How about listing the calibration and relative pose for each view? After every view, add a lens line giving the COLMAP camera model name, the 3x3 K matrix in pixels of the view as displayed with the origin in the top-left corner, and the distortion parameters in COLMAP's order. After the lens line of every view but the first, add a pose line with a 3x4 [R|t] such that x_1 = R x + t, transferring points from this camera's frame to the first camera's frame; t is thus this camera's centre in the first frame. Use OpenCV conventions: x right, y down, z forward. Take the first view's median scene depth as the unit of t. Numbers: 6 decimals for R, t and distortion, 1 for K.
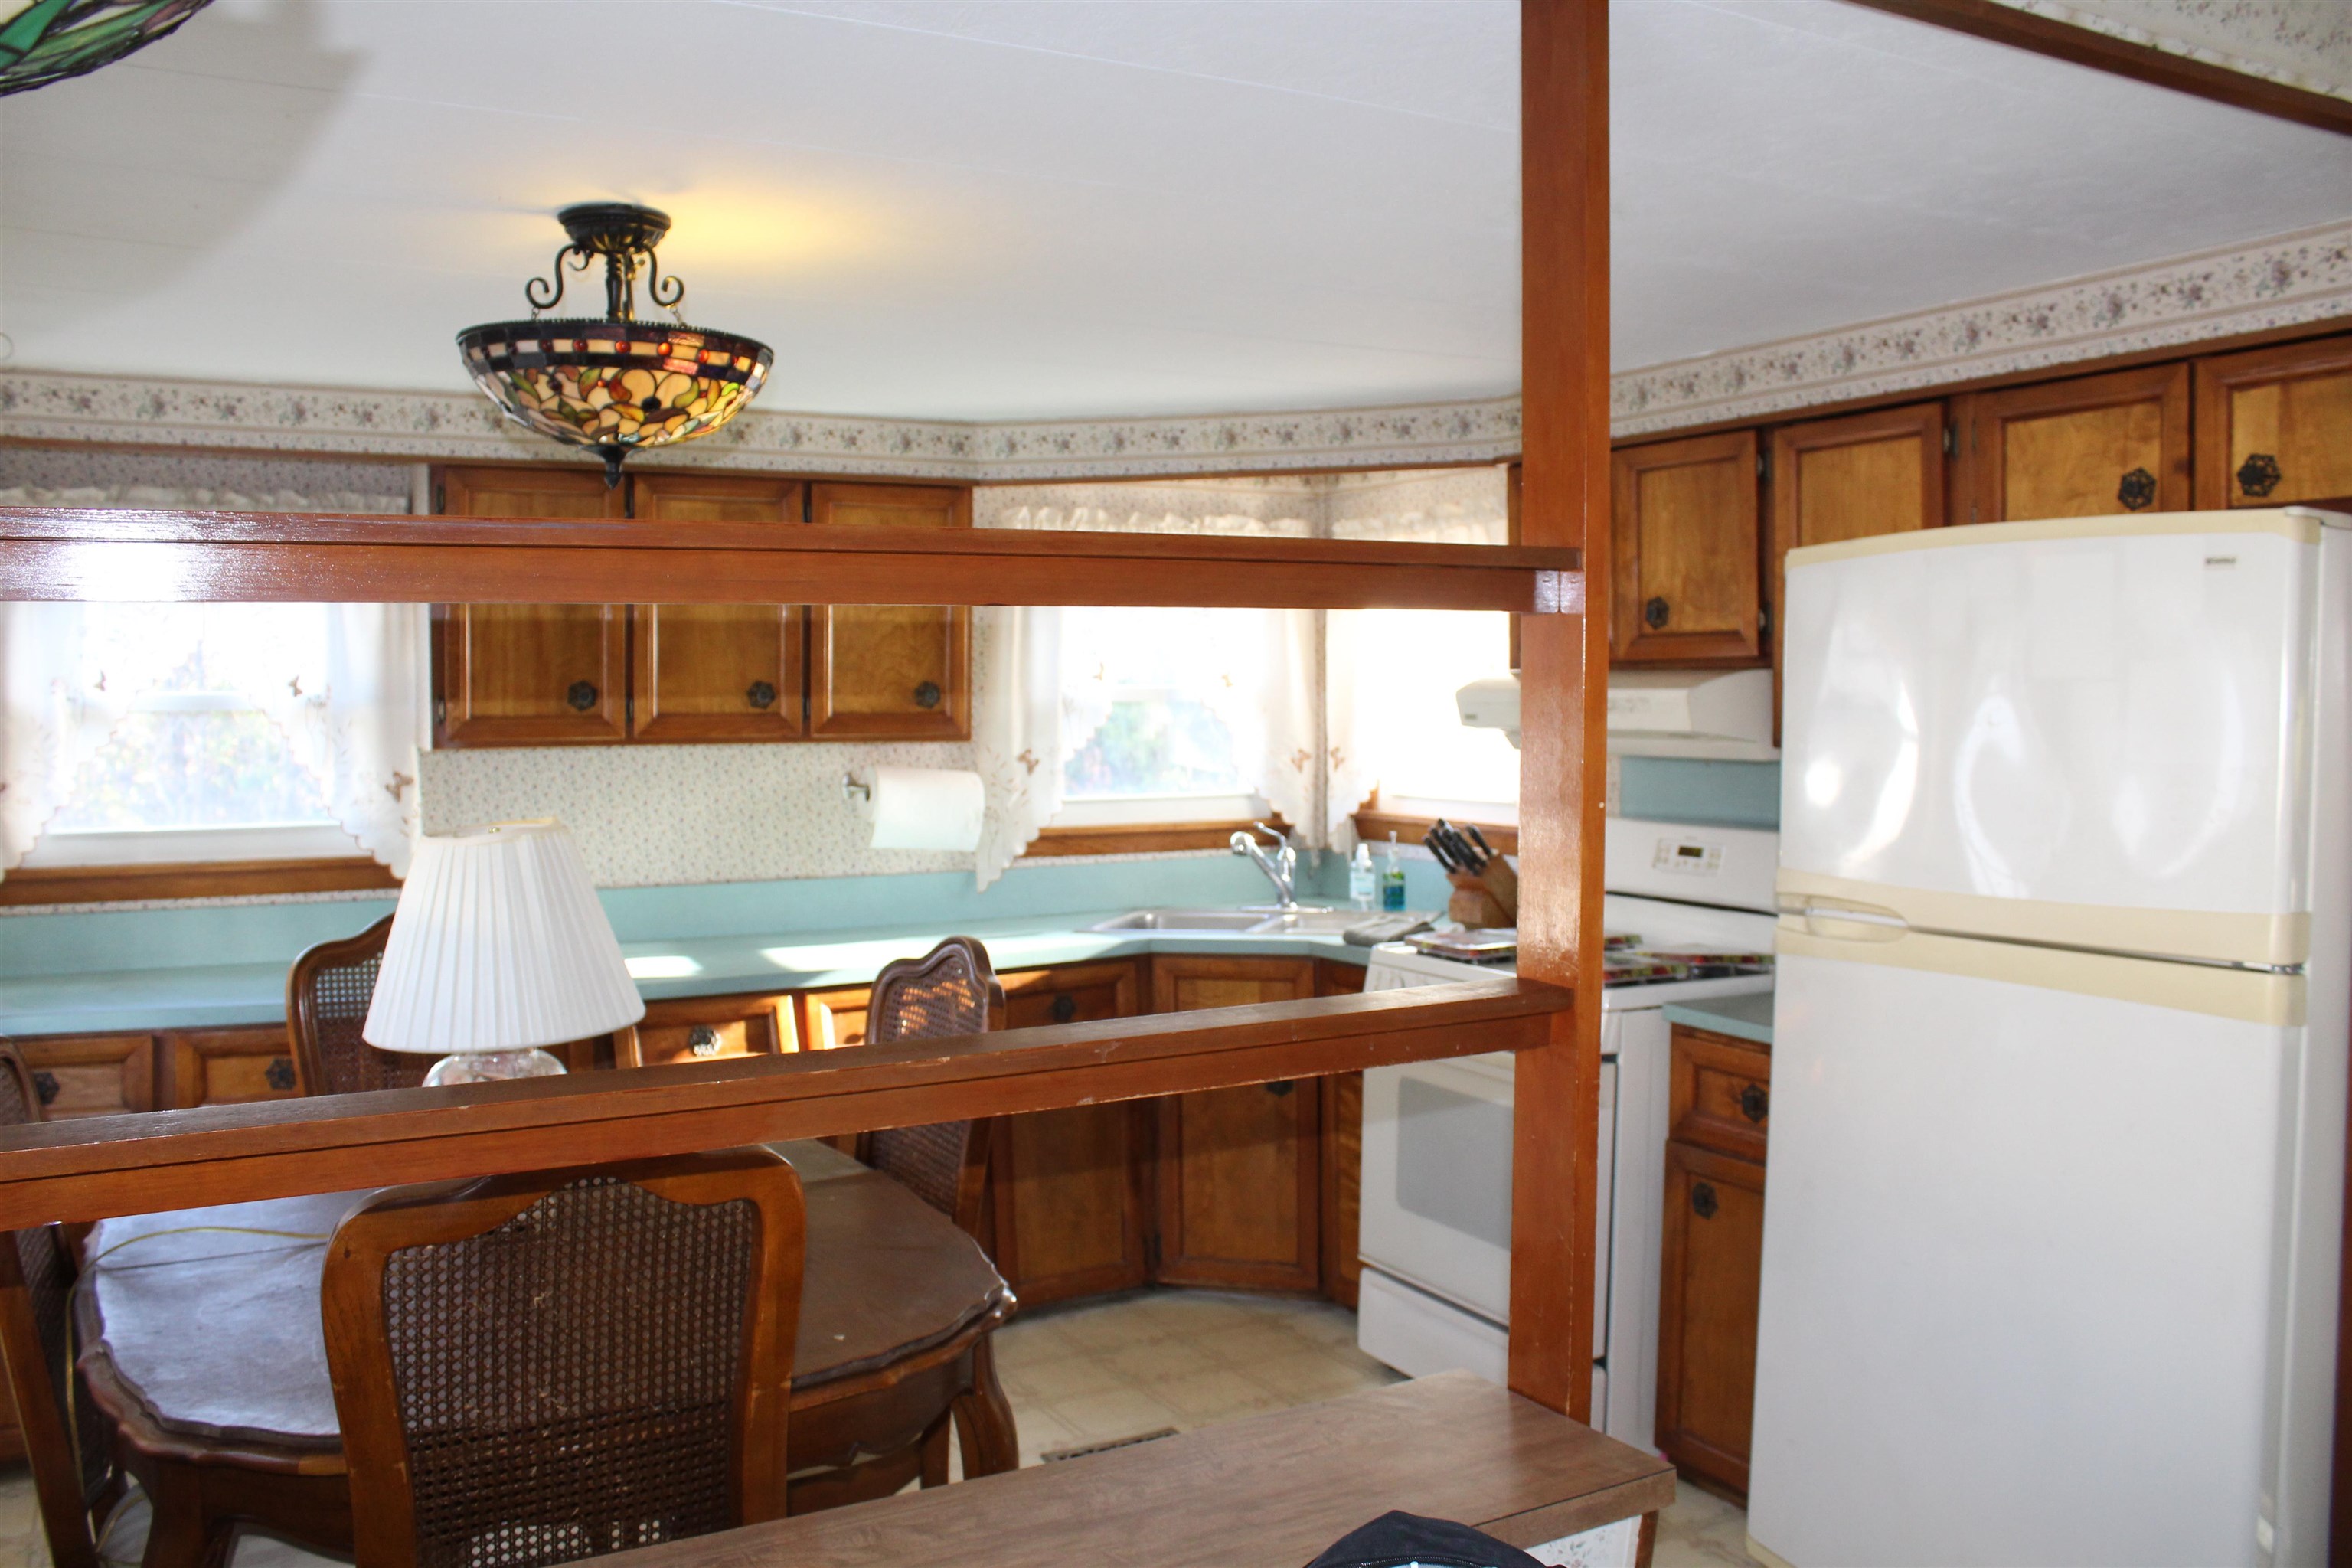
lens RADIAL K [[1931.5, 0, 1176.0], [0, 1931.5, 784.0], [0, 0, 1]] dist [-0.184357, 0.172627]
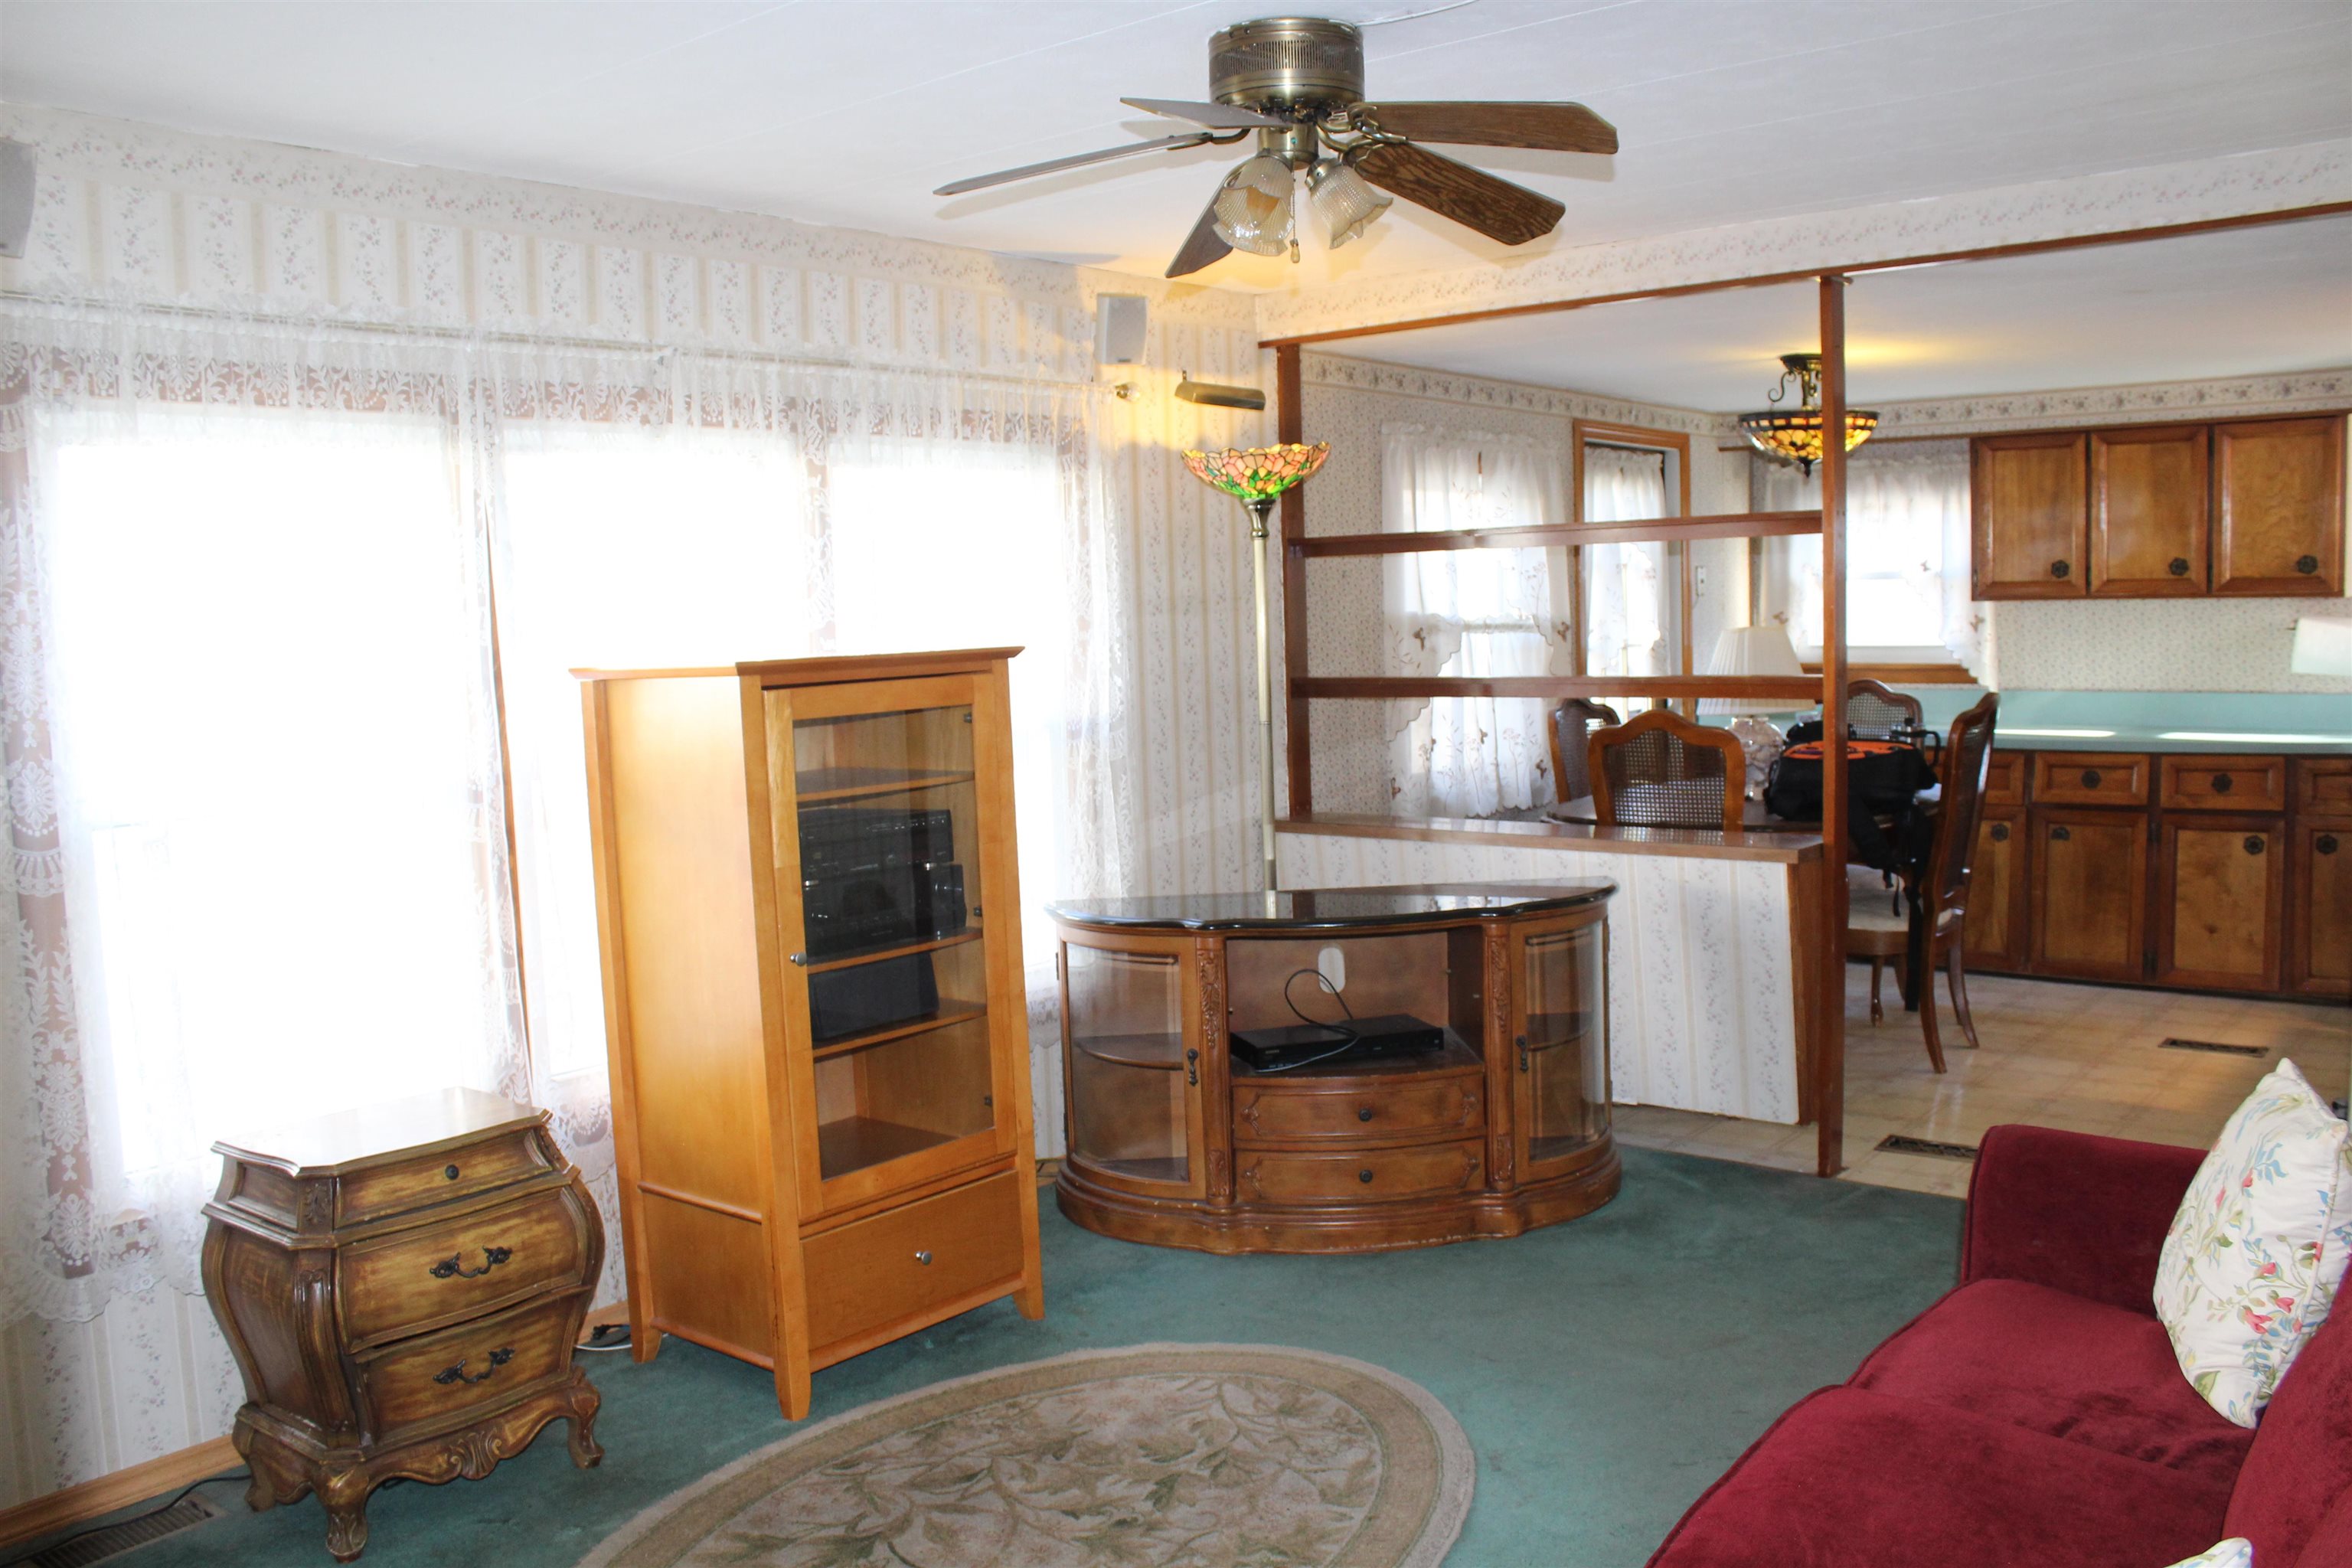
lens RADIAL K [[1931.5, 0, 1176.0], [0, 1931.5, 784.0], [0, 0, 1]] dist [-0.184357, 0.172627]
pose [[0.360194, 0.081117, -0.929344, 0.932634], [-0.017716, 0.996628, 0.080123, 0.023403], [0.932709, -0.012396, 0.360417, -0.305996]]
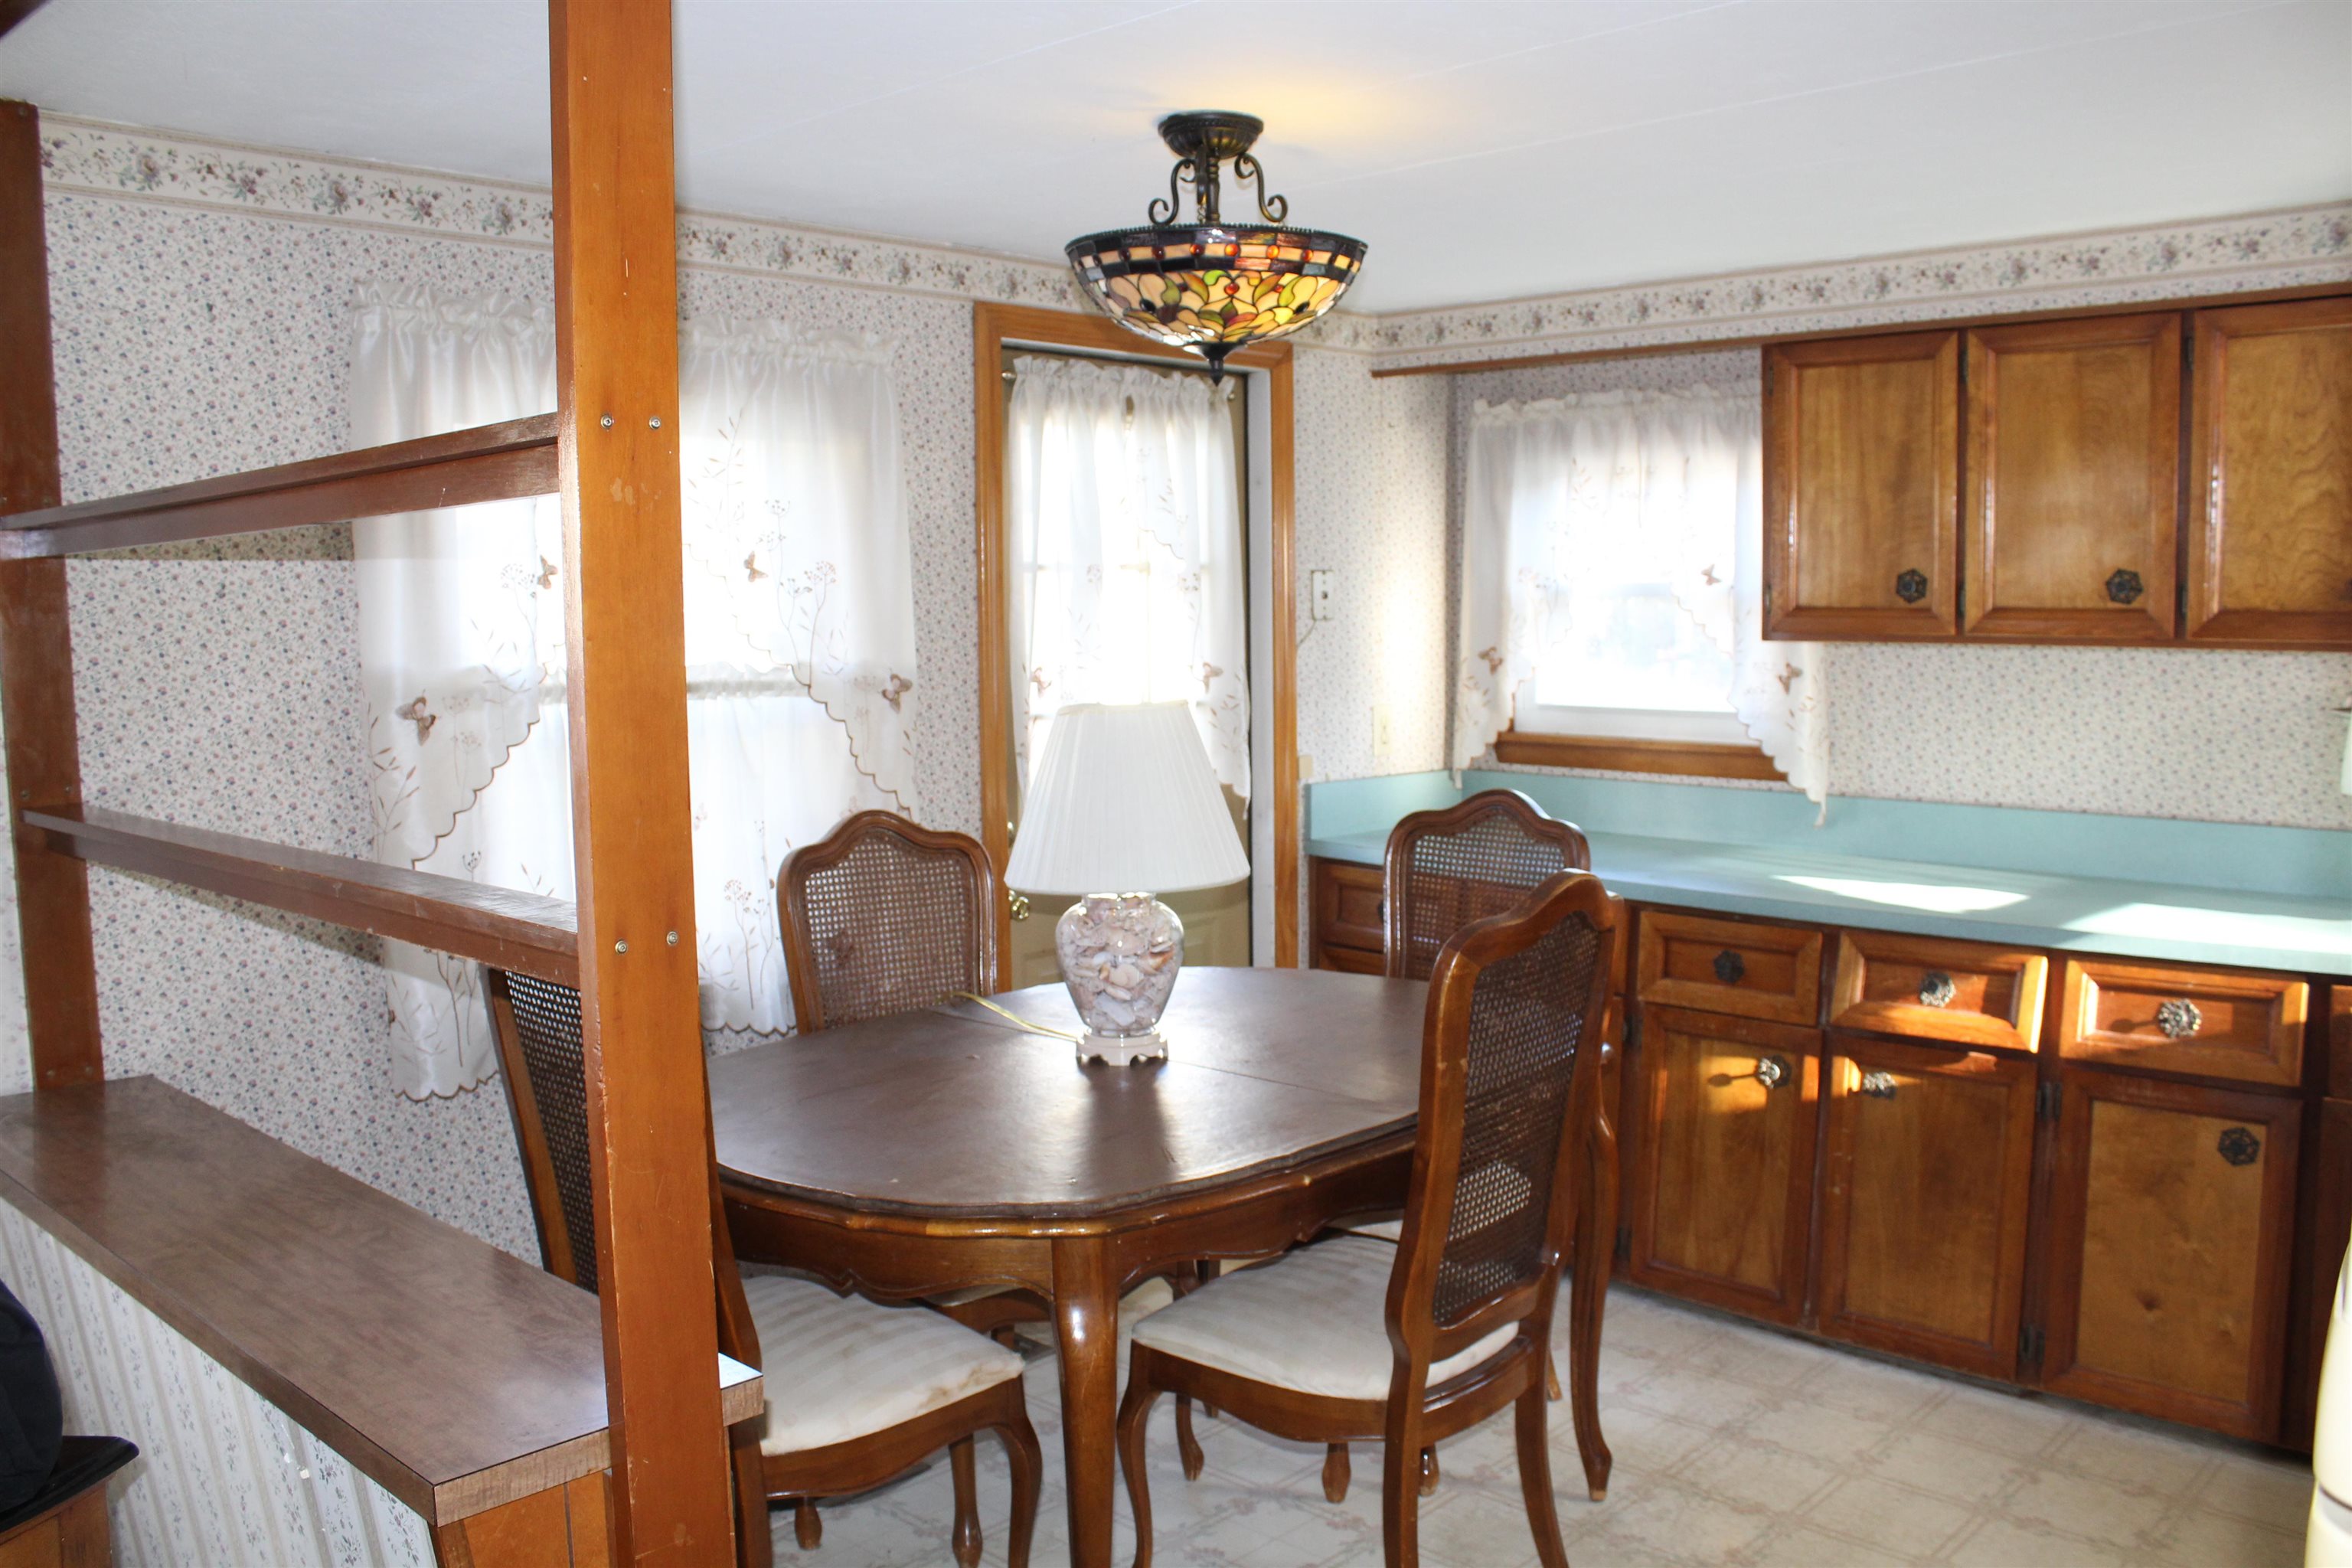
lens RADIAL K [[1931.5, 0, 1176.0], [0, 1931.5, 784.0], [0, 0, 1]] dist [-0.184357, 0.172627]
pose [[0.291358, 0.094264, -0.951958, 0.436610], [-0.038103, 0.995487, 0.086913, -0.017355], [0.955855, 0.010950, 0.293635, 0.408117]]
